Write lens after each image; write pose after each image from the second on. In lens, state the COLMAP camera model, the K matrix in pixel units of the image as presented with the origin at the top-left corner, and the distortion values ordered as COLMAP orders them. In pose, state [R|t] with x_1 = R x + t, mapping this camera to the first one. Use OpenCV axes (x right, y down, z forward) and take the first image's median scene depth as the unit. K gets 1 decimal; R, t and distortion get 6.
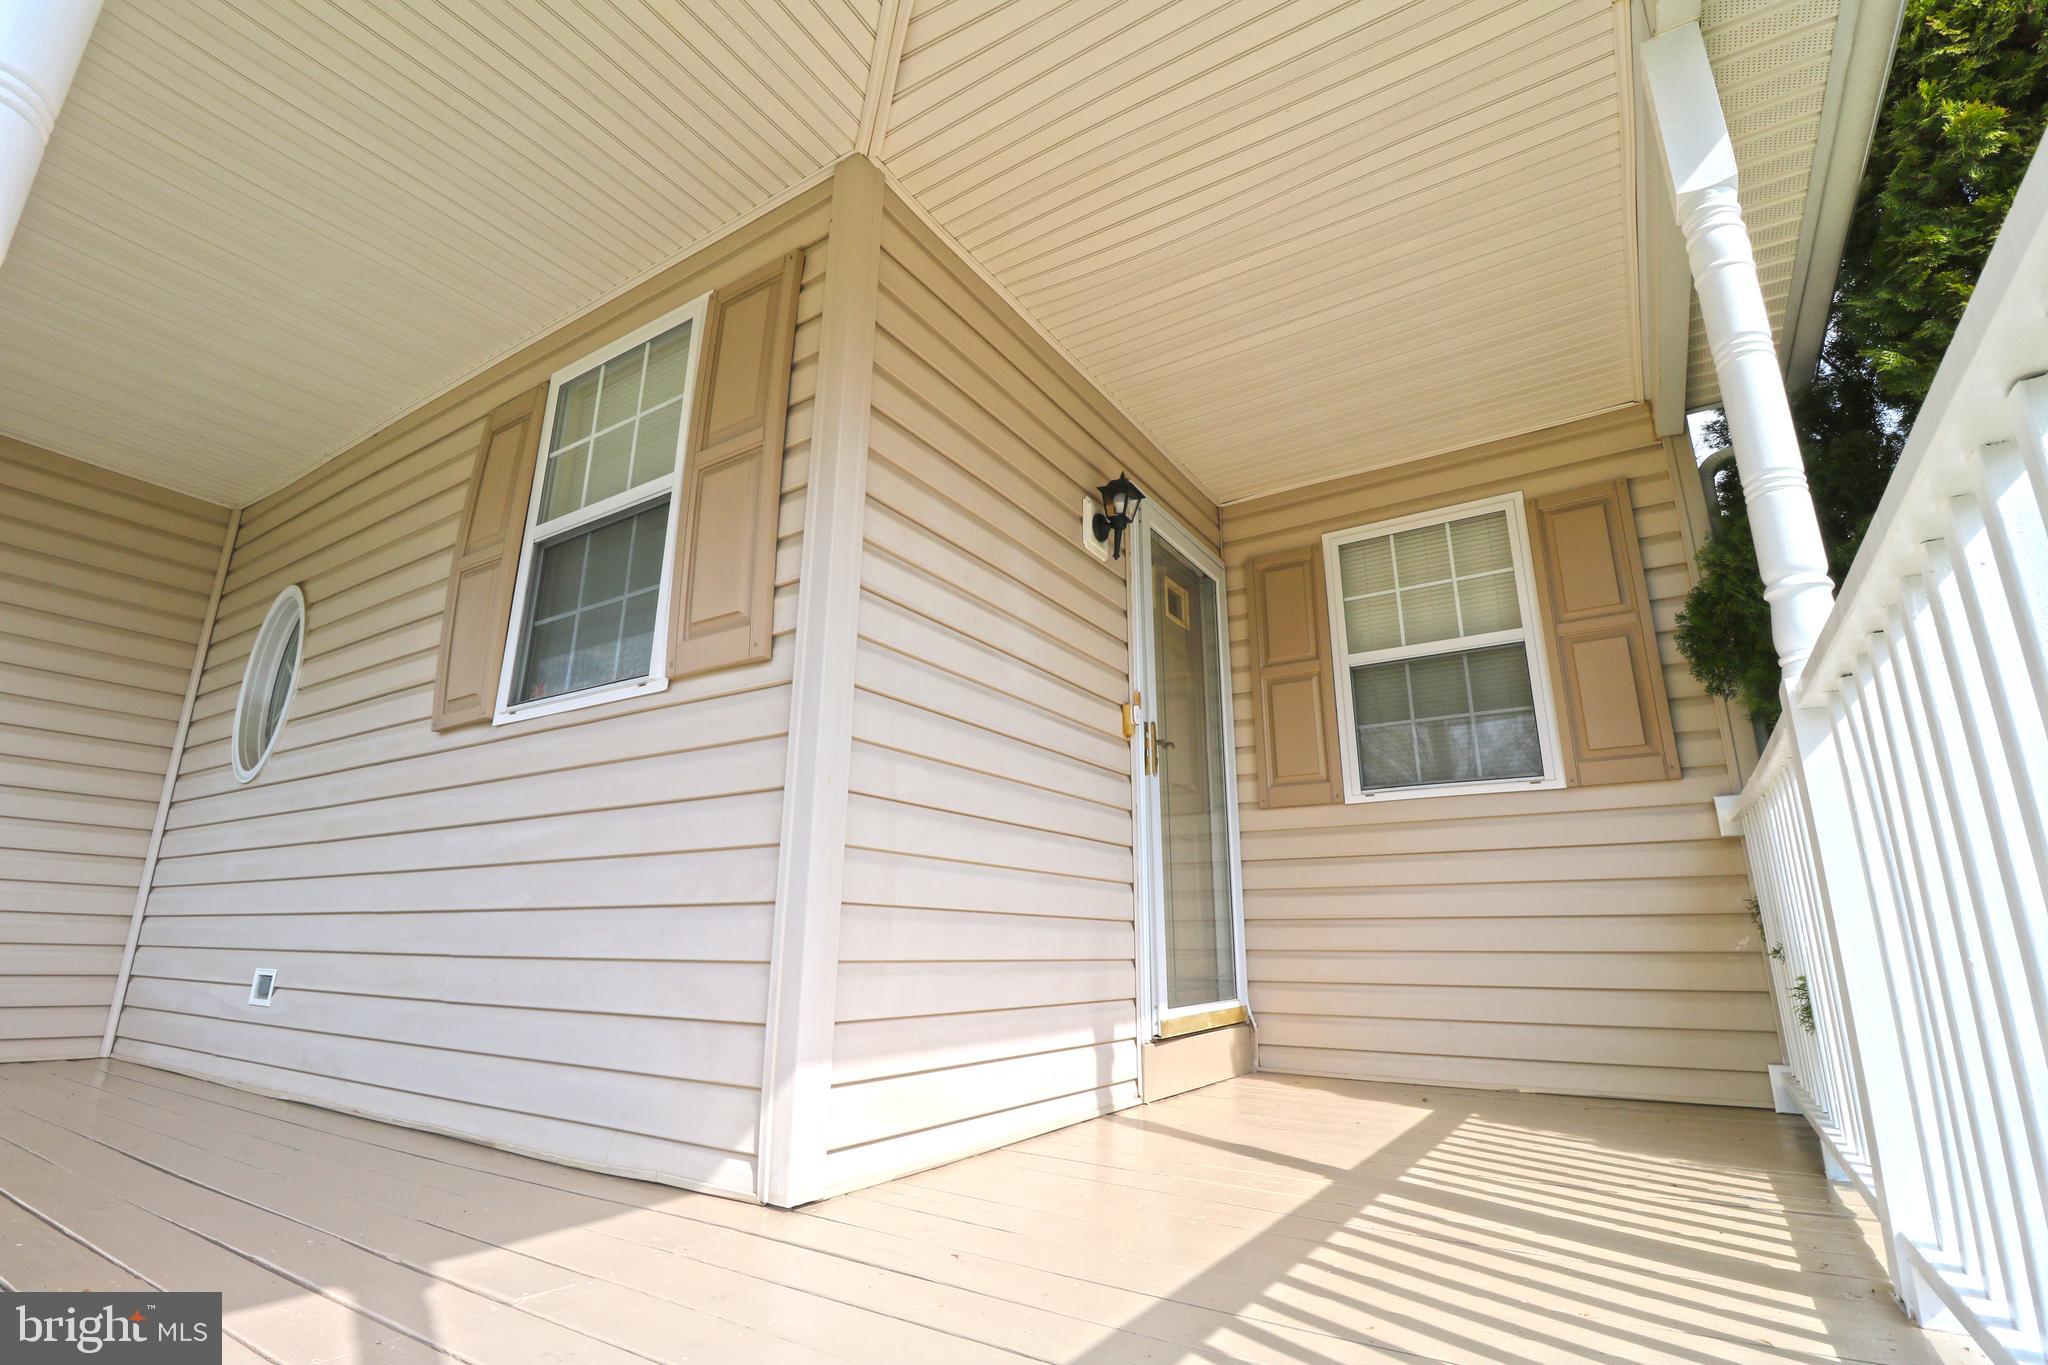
lens RADIAL K [[943.8, 0, 1042.9], [0, 943.8, 685.4], [0, 0, 1]] dist [0.002773, -0.012248]
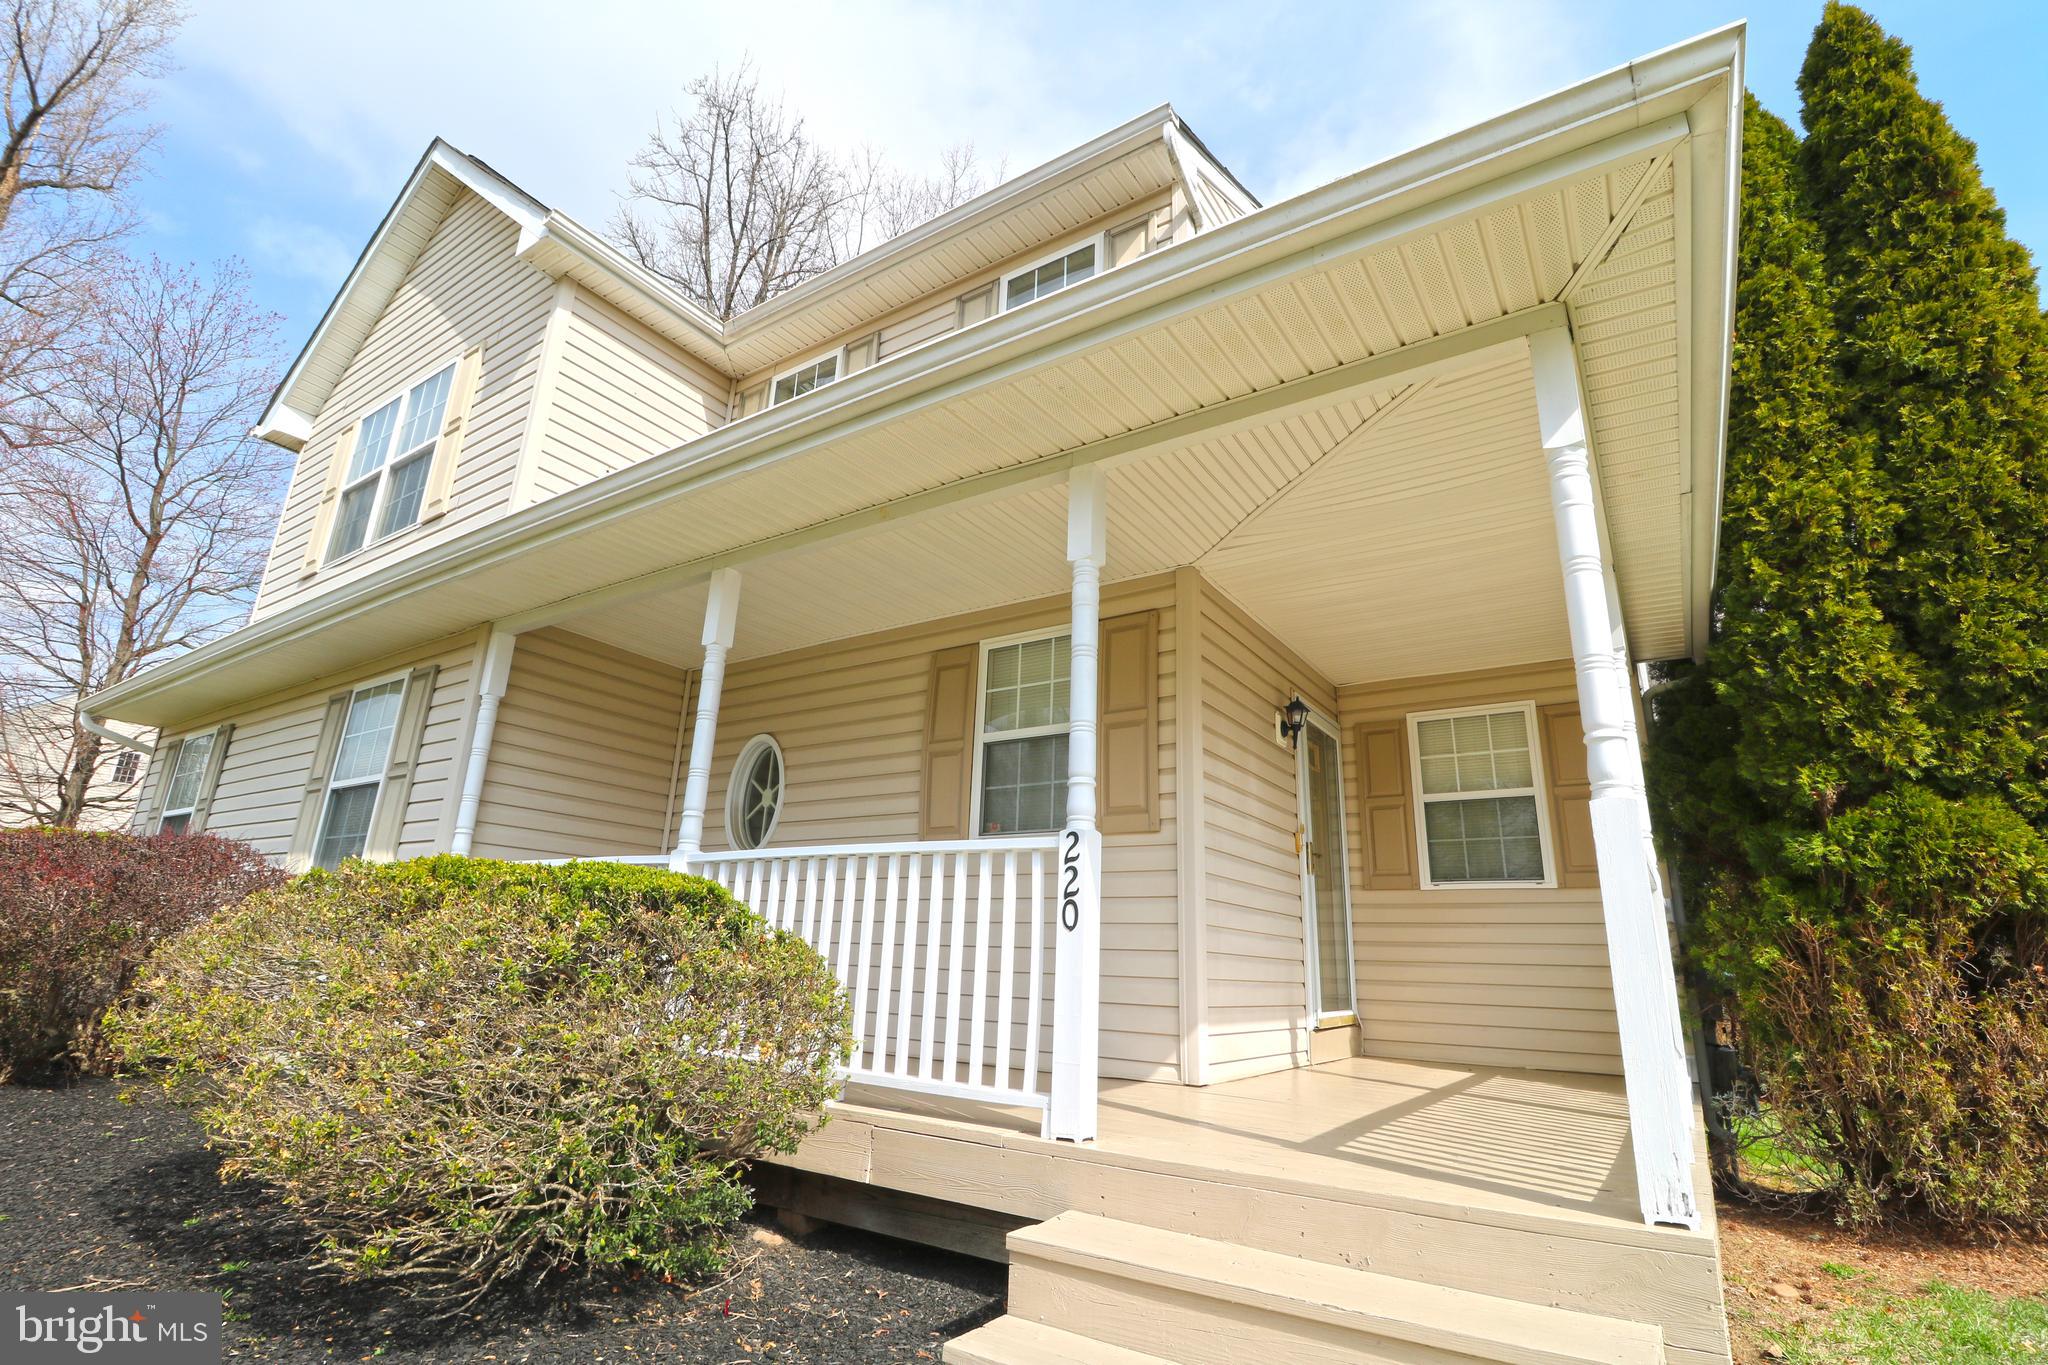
lens RADIAL K [[951.3, 0, 1035.2], [0, 951.3, 675.6], [0, 0, 1]] dist [0.001353, -0.015990]
pose [[0.999230, 0.027377, -0.028110, -0.338420], [-0.028069, 0.999305, -0.024538, -0.204358], [0.027419, 0.025308, 0.999304, -0.728094]]
